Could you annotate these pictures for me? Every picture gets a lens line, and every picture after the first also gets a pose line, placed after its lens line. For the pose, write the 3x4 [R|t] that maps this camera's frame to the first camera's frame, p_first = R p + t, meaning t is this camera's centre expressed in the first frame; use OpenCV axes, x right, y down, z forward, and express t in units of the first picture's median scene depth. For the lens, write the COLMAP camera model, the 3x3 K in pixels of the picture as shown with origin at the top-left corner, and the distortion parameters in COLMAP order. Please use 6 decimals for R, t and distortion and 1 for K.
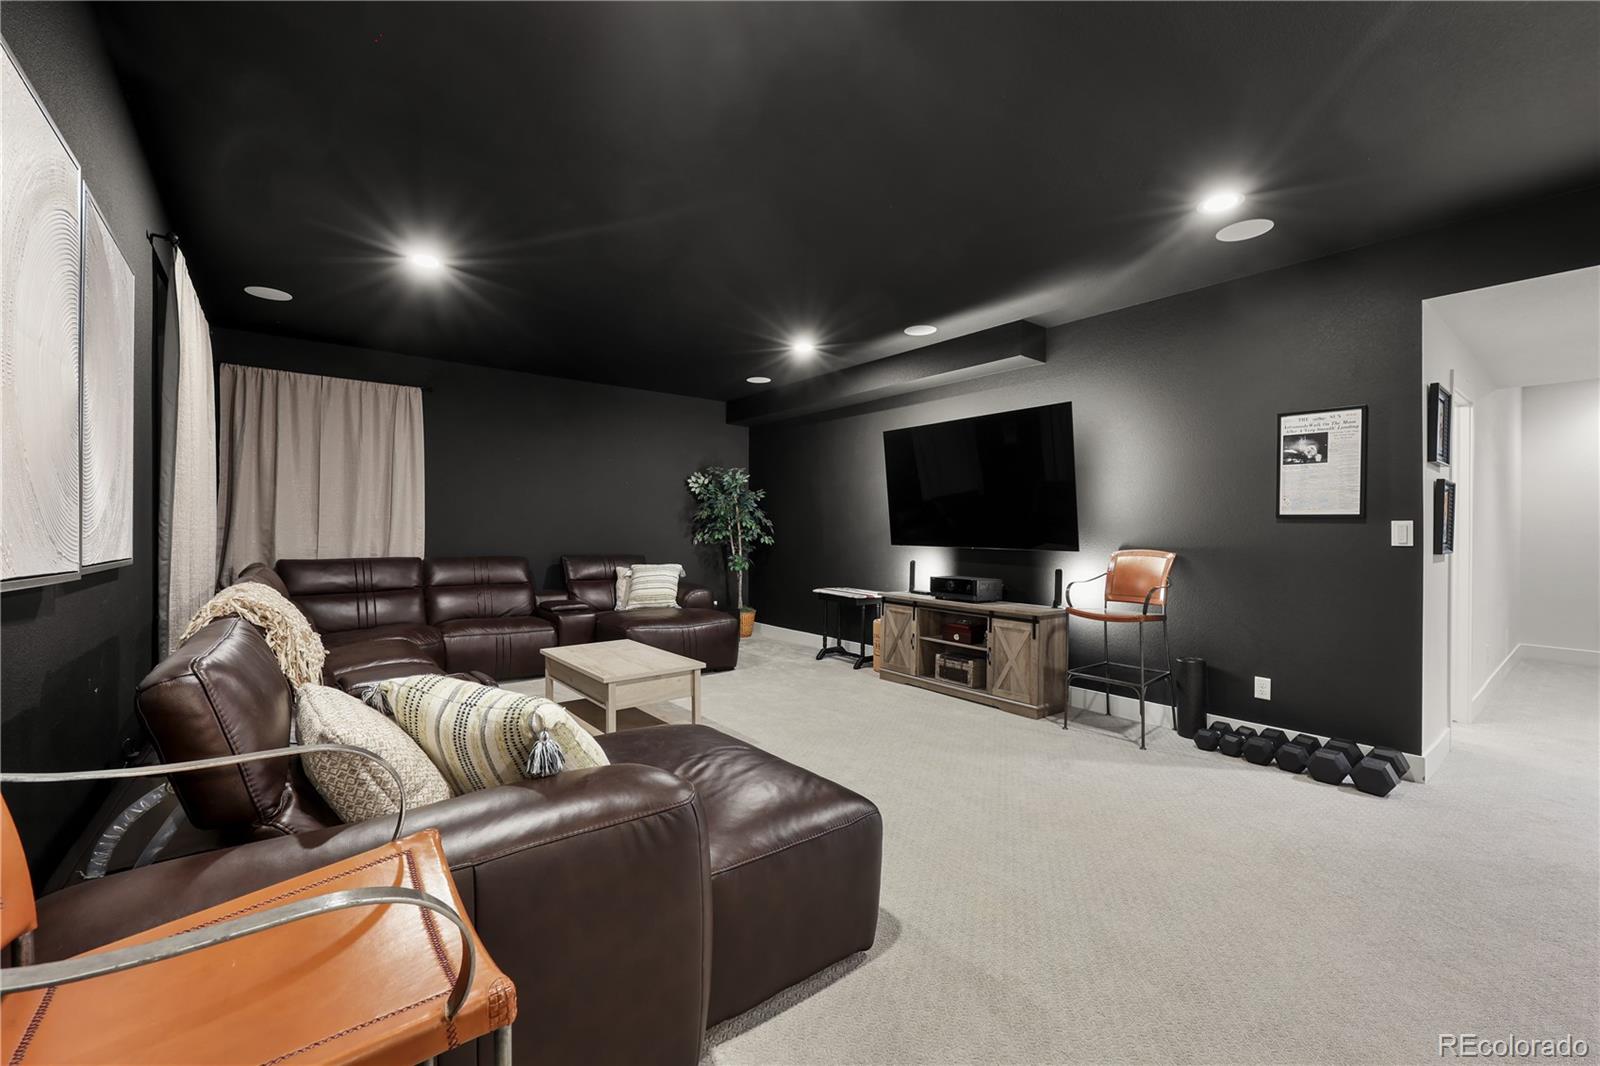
lens RADIAL K [[655.5, 0, 796.6], [0, 655.5, 528.3], [0, 0, 1]] dist [0.000728, -0.000350]
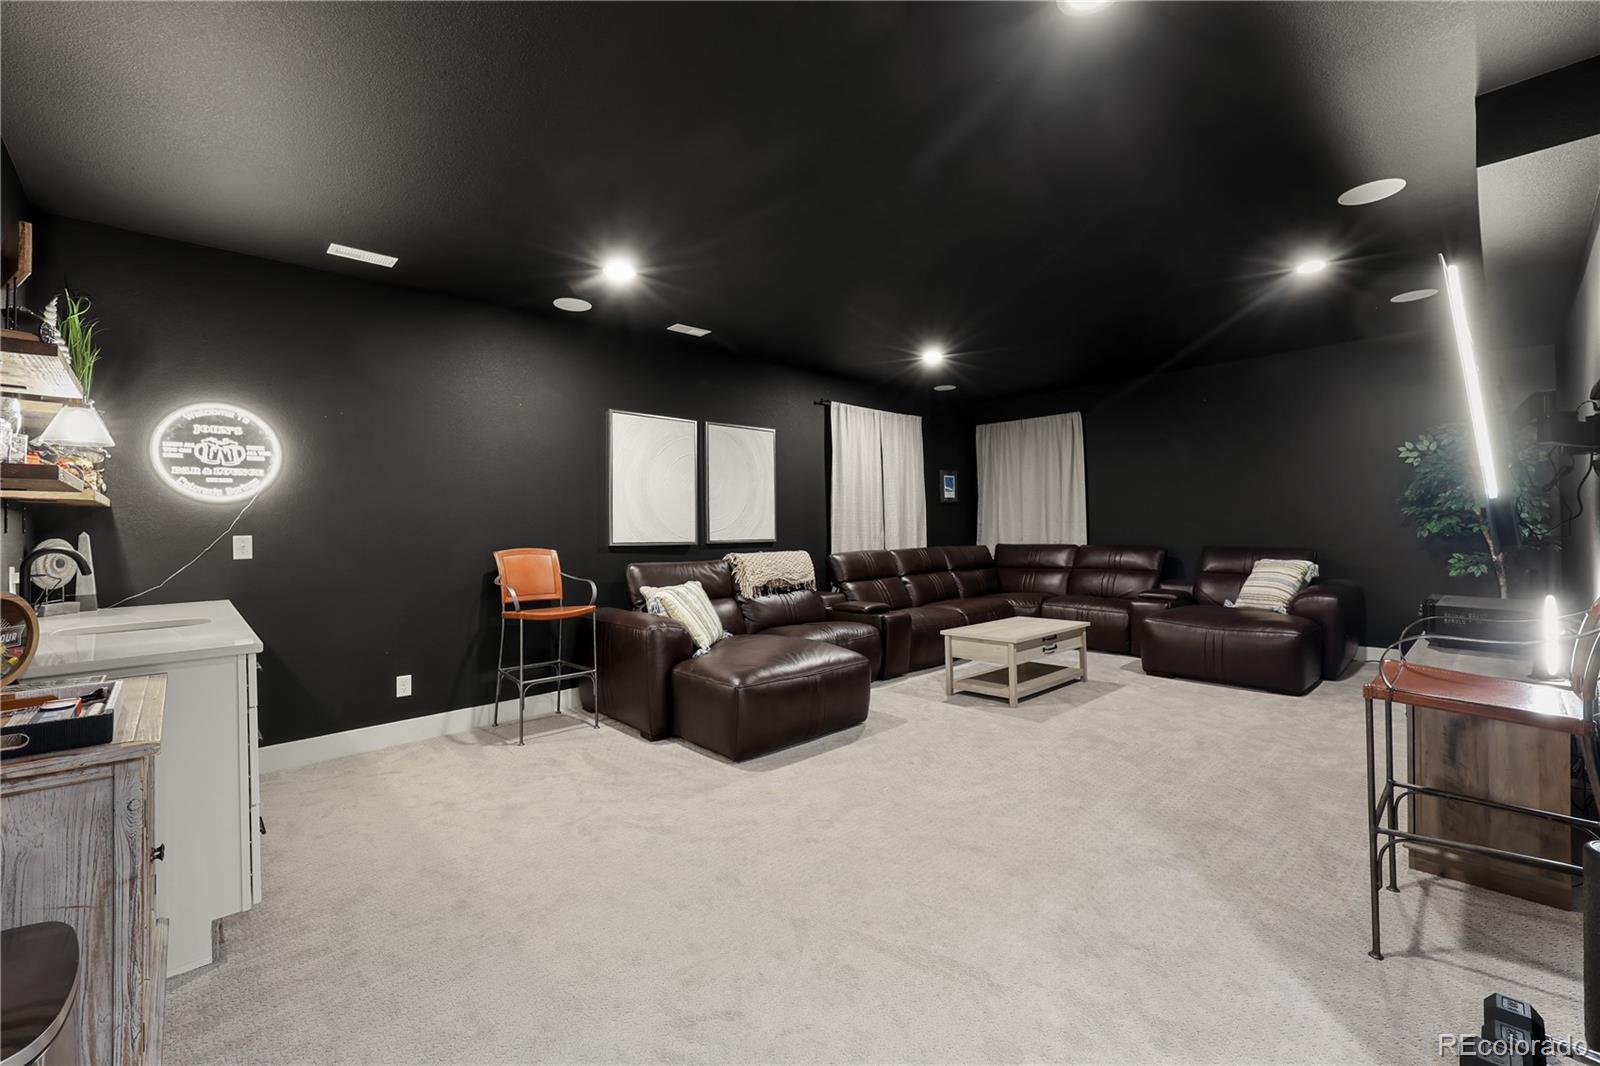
lens RADIAL K [[655.5, 0, 796.6], [0, 655.5, 528.3], [0, 0, 1]] dist [0.000728, -0.000350]
pose [[0.074722, -0.009570, -0.997158, 0.642649], [0.012926, 0.999879, -0.008627, 0.015562], [0.997121, -0.012245, 0.074837, 0.358989]]
